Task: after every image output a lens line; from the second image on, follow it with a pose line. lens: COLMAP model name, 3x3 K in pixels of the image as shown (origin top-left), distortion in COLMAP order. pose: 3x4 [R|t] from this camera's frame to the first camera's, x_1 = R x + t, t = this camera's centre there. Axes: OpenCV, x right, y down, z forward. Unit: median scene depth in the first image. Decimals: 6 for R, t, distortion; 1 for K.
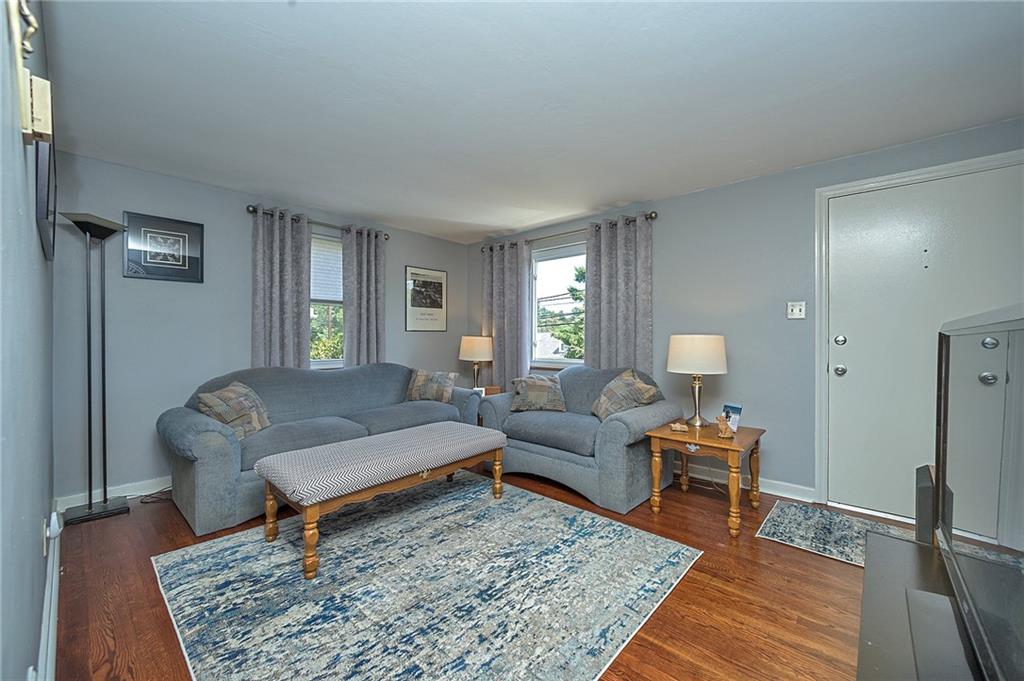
lens RADIAL K [[398.9, 0, 520.6], [0, 398.9, 345.4], [0, 0, 1]] dist [0.024825, 0.000758]
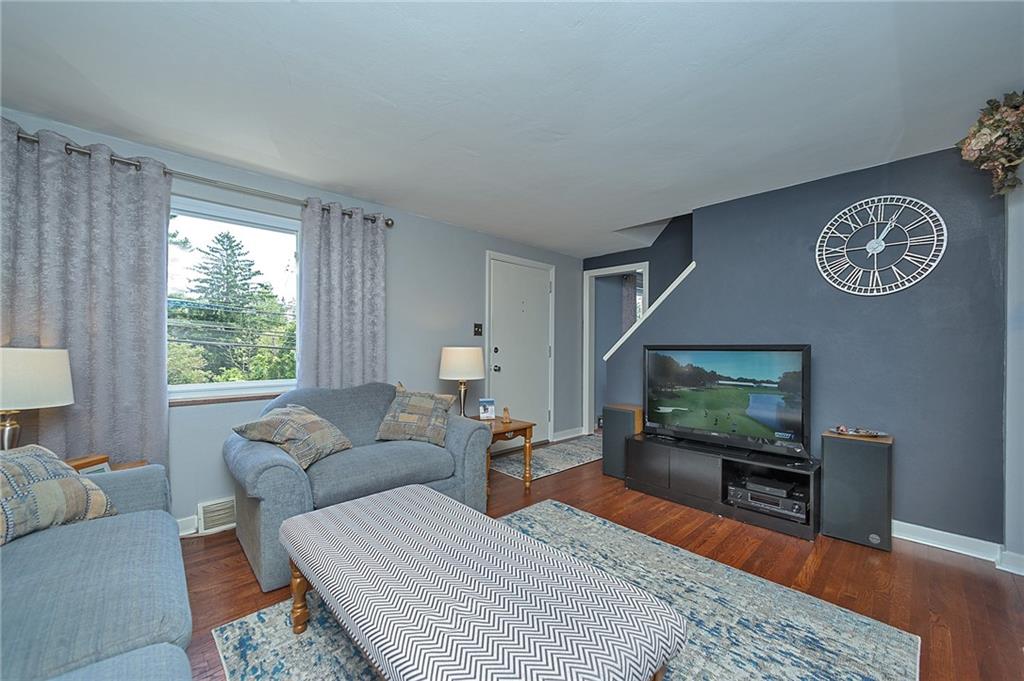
lens RADIAL K [[398.9, 0, 520.0], [0, 398.9, 340.6], [0, 0, 1]] dist [0.024825, 0.000758]
pose [[0.089289, 0.022116, 0.995760, -1.072611], [0.012071, 0.999656, -0.023285, -0.020218], [-0.995933, 0.014098, 0.088991, 1.066164]]
